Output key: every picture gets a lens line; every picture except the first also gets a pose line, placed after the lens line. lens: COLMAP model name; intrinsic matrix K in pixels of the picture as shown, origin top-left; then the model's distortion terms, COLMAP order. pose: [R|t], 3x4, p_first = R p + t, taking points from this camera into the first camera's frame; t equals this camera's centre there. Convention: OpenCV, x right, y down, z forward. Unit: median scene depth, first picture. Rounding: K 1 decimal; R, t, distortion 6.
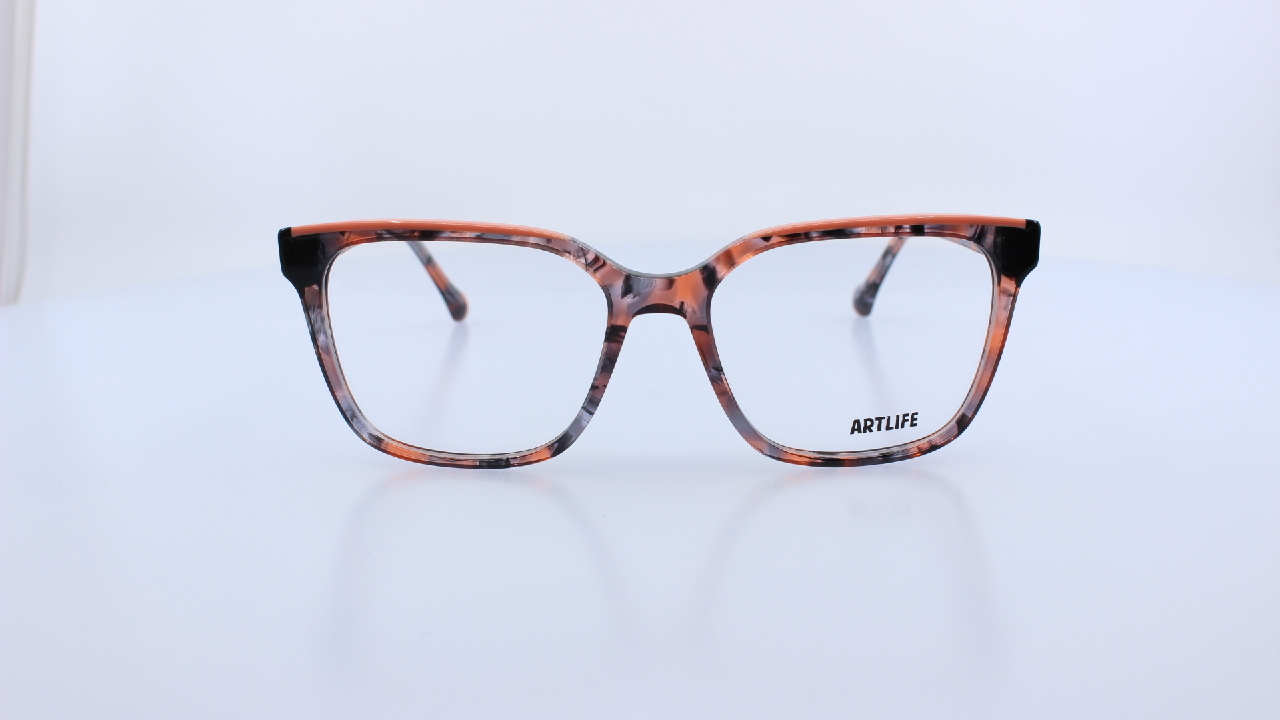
lens RADIAL K [[1179.2, 0, 640.0], [0, 1179.2, 360.0], [0, 0, 1]] dist [-0.106172, 0.000093]
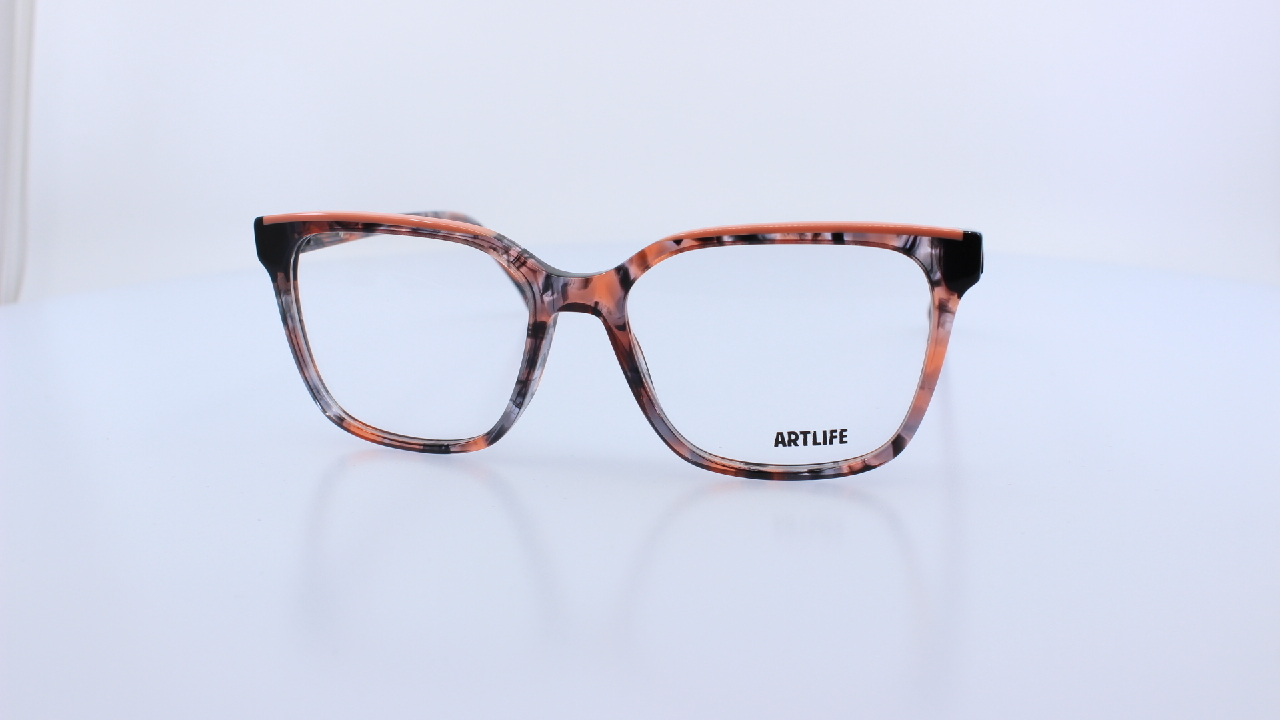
lens RADIAL K [[1179.2, 0, 640.0], [0, 1179.2, 360.0], [0, 0, 1]] dist [-0.106172, 0.000093]
pose [[0.970510, 0.058812, -0.233778, 0.303663], [-0.058187, 0.998260, 0.009575, -0.011335], [0.233934, 0.004311, 0.972243, 0.031454]]
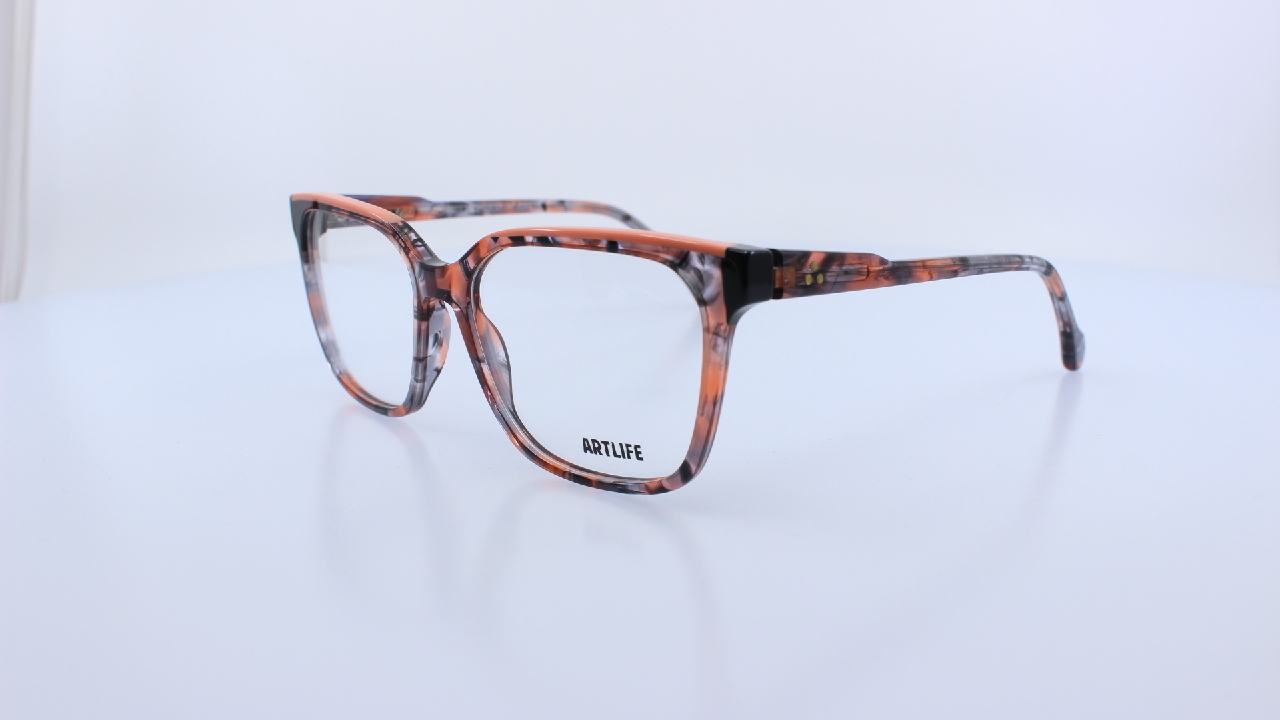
lens RADIAL K [[1179.2, 0, 640.0], [0, 1179.2, 360.0], [0, 0, 1]] dist [-0.106172, 0.000093]
pose [[0.722056, 0.169989, -0.670626, 0.873968], [-0.164968, 0.983687, 0.071724, -0.090684], [0.671879, 0.058843, 0.738320, 0.323954]]
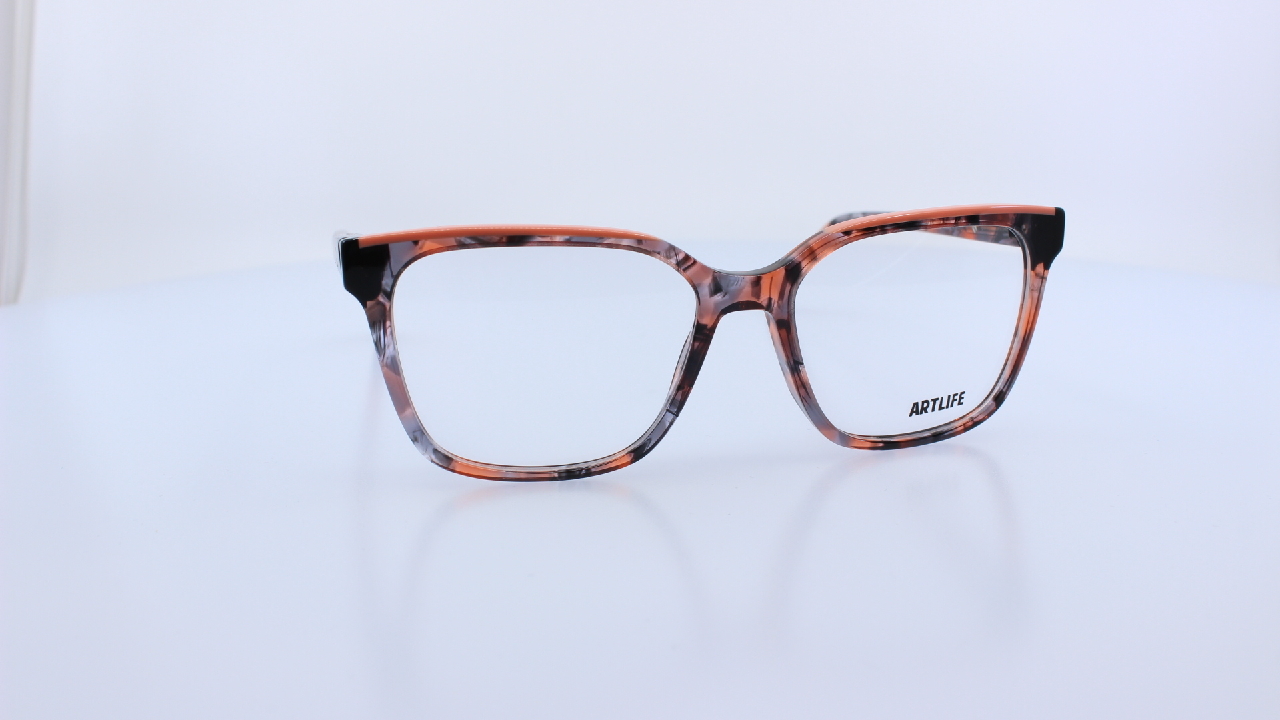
lens RADIAL K [[1179.2, 0, 640.0], [0, 1179.2, 360.0], [0, 0, 1]] dist [-0.106172, 0.000093]
pose [[0.966344, -0.060488, 0.250041, -0.323020], [0.061399, 0.998105, 0.004164, -0.006708], [-0.249819, 0.011328, 0.968226, 0.045517]]
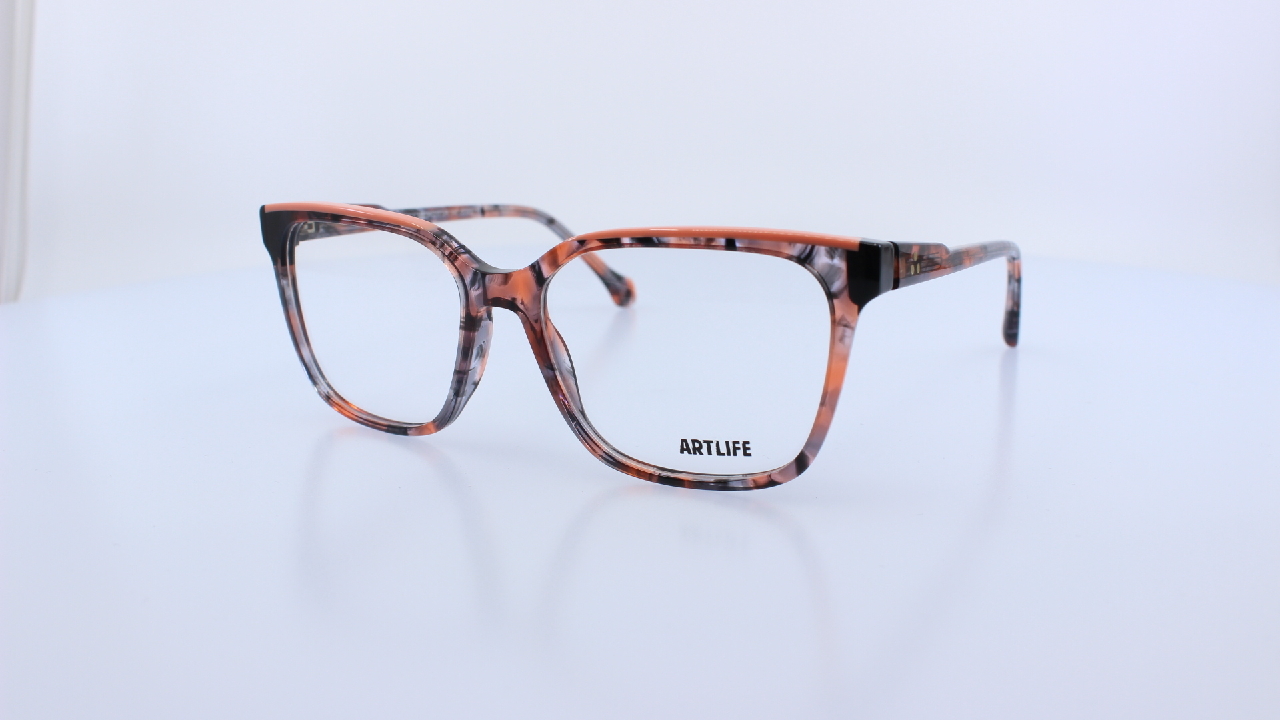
lens RADIAL K [[1179.2, 0, 640.0], [0, 1179.2, 360.0], [0, 0, 1]] dist [-0.106172, 0.000093]
pose [[0.875720, 0.118031, -0.468170, 0.609074], [-0.116810, 0.992646, 0.031762, -0.040115], [0.468476, 0.026872, 0.883068, 0.140717]]
